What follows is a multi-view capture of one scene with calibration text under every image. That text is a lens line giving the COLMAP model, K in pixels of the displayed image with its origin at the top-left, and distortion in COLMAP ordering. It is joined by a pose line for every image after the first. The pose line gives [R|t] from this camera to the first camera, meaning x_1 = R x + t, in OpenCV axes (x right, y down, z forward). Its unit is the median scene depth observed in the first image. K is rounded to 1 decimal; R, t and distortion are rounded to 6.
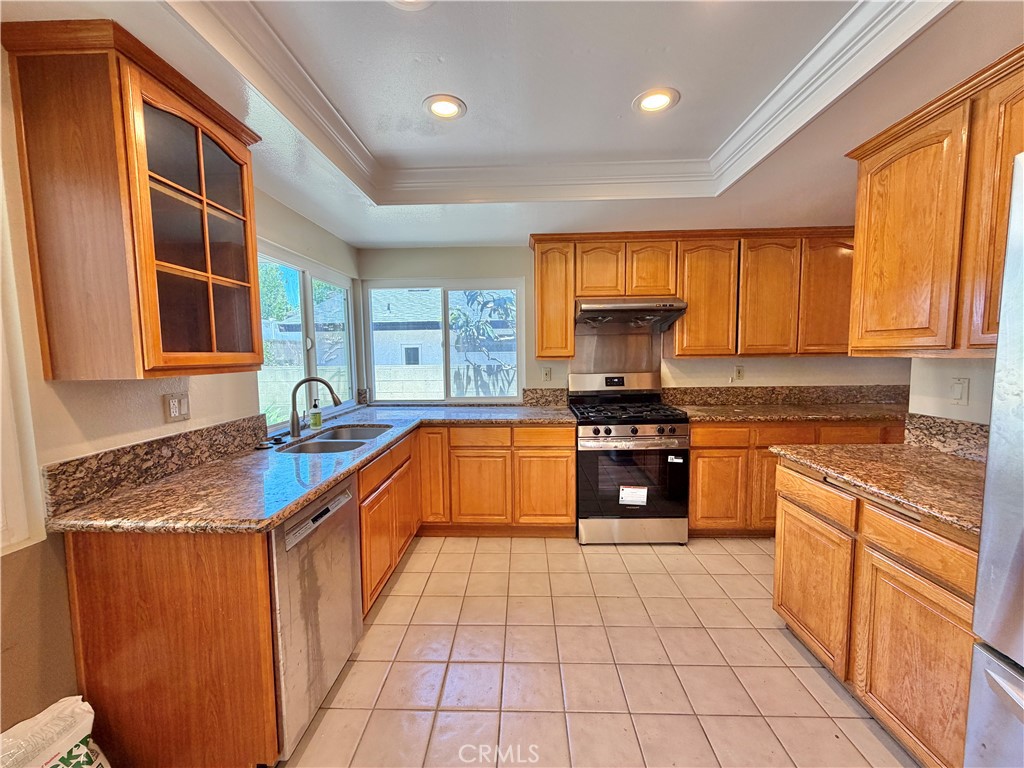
lens RADIAL K [[407.7, 0, 511.0], [0, 407.7, 383.9], [0, 0, 1]] dist [-0.003405, -0.000389]
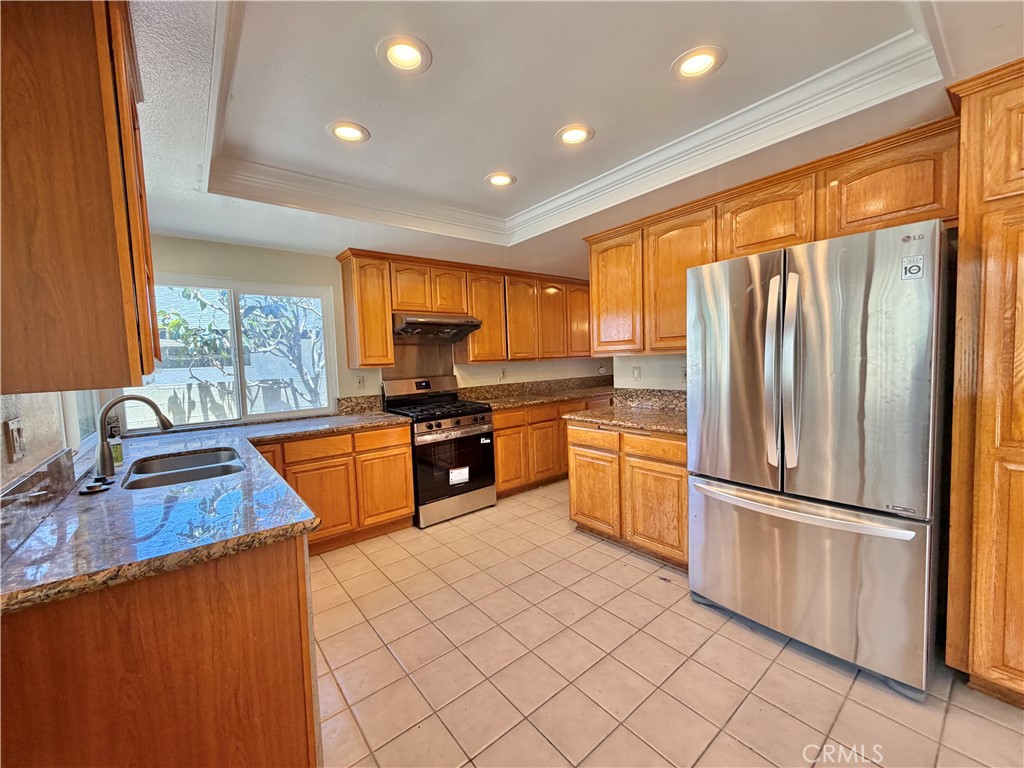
lens RADIAL K [[407.7, 0, 512.0], [0, 407.7, 383.6], [0, 0, 1]] dist [-0.003405, -0.000389]
pose [[0.754725, -0.055339, 0.653704, -0.360008], [0.077761, 0.996958, -0.005381, 0.017986], [-0.651417, 0.054894, 0.756732, -0.042613]]
